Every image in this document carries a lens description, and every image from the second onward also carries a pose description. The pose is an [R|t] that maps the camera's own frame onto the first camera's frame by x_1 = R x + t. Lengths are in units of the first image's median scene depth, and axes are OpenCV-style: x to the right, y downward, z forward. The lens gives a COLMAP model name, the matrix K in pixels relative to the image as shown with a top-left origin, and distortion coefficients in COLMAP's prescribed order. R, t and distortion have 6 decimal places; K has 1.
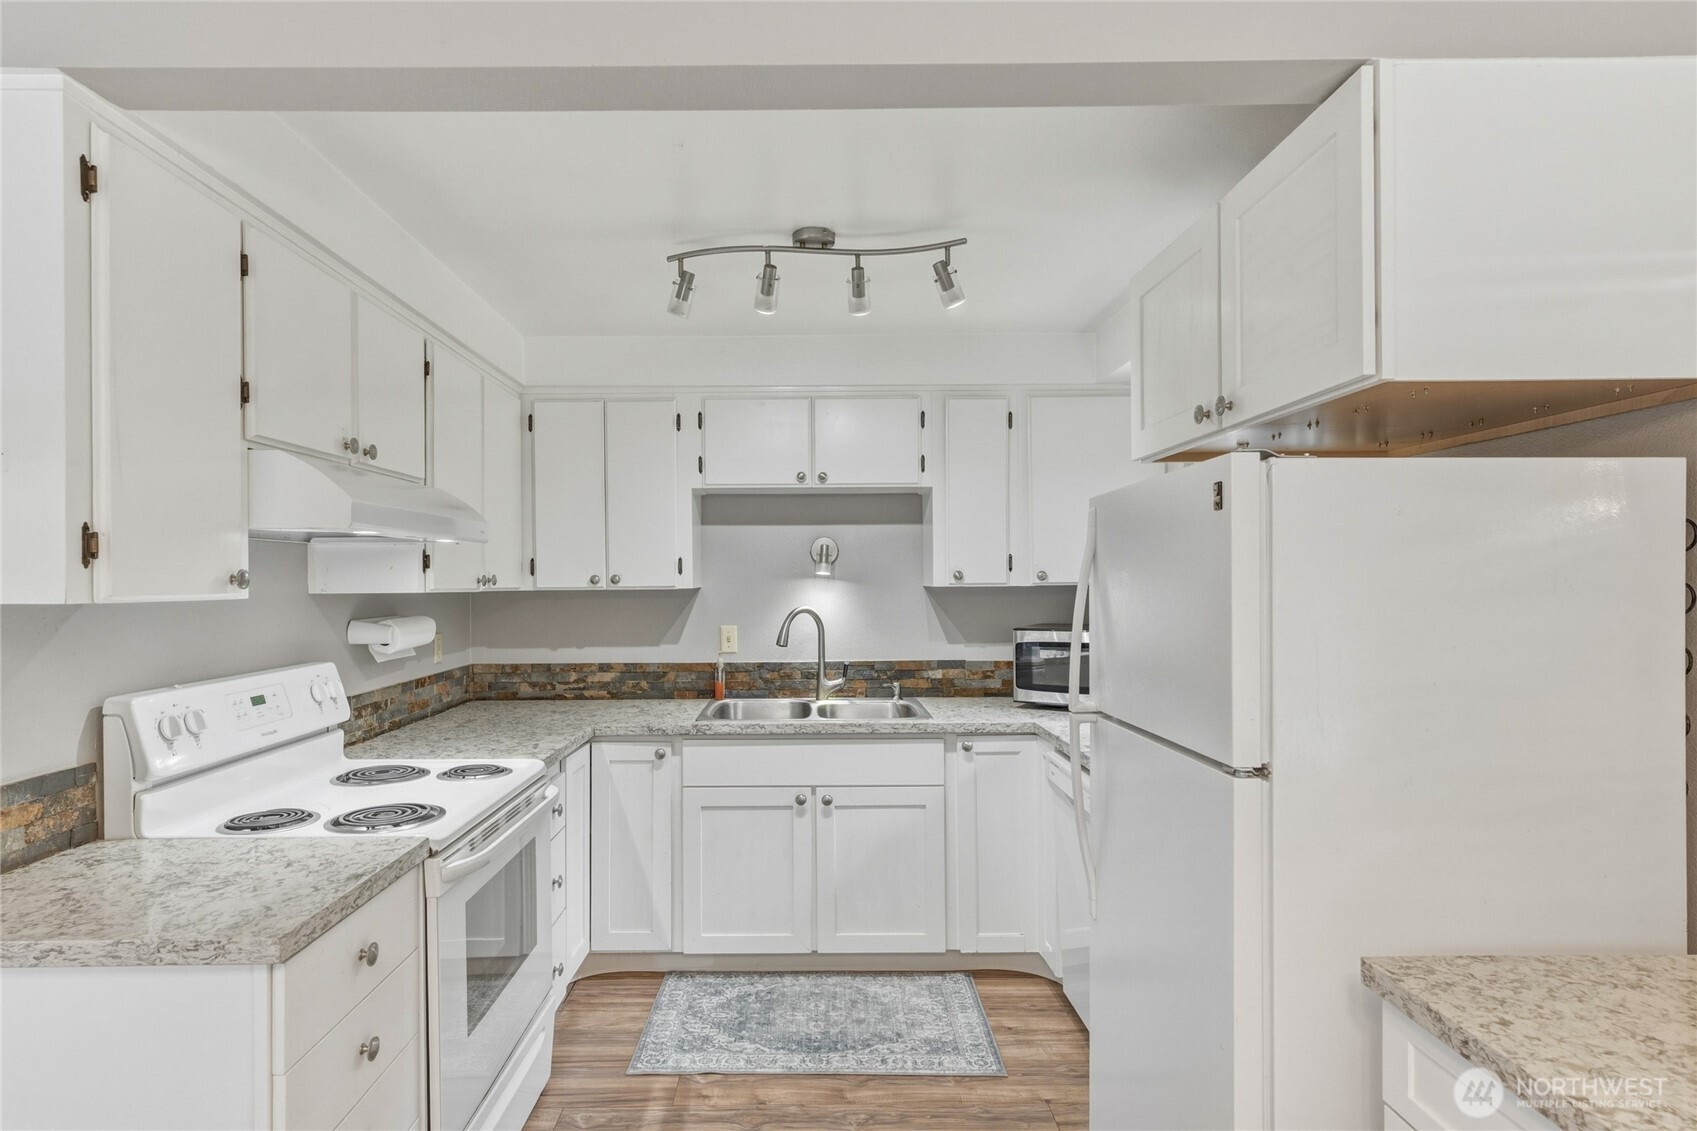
lens RADIAL K [[926.8, 0, 848.5], [0, 926.8, 565.5], [0, 0, 1]] dist [-0.000345, -0.000166]
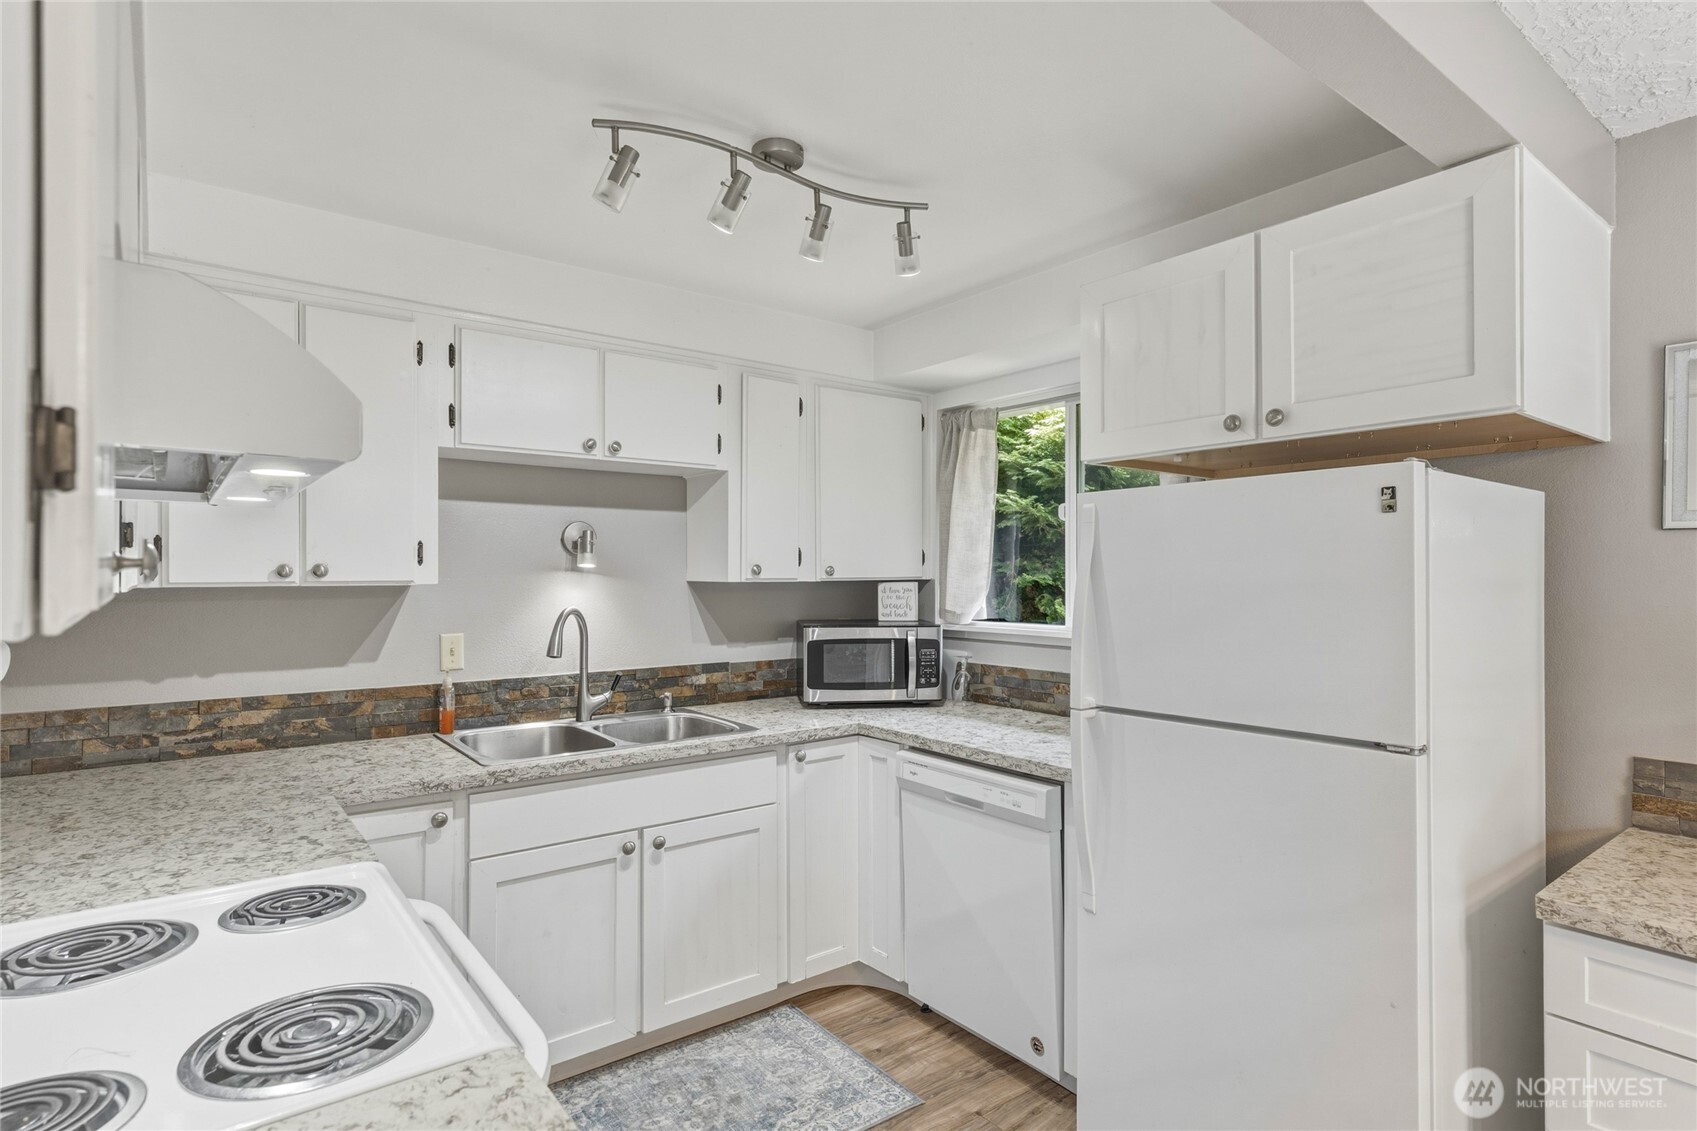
lens RADIAL K [[875.1, 0, 851.4], [0, 875.1, 558.3], [0, 0, 1]] dist [0.000638, 0.000505]
pose [[0.791655, 0.017155, 0.610728, -0.327869], [-0.014769, 0.999851, -0.008941, 0.005733], [-0.610790, -0.001942, 0.791790, 0.255160]]
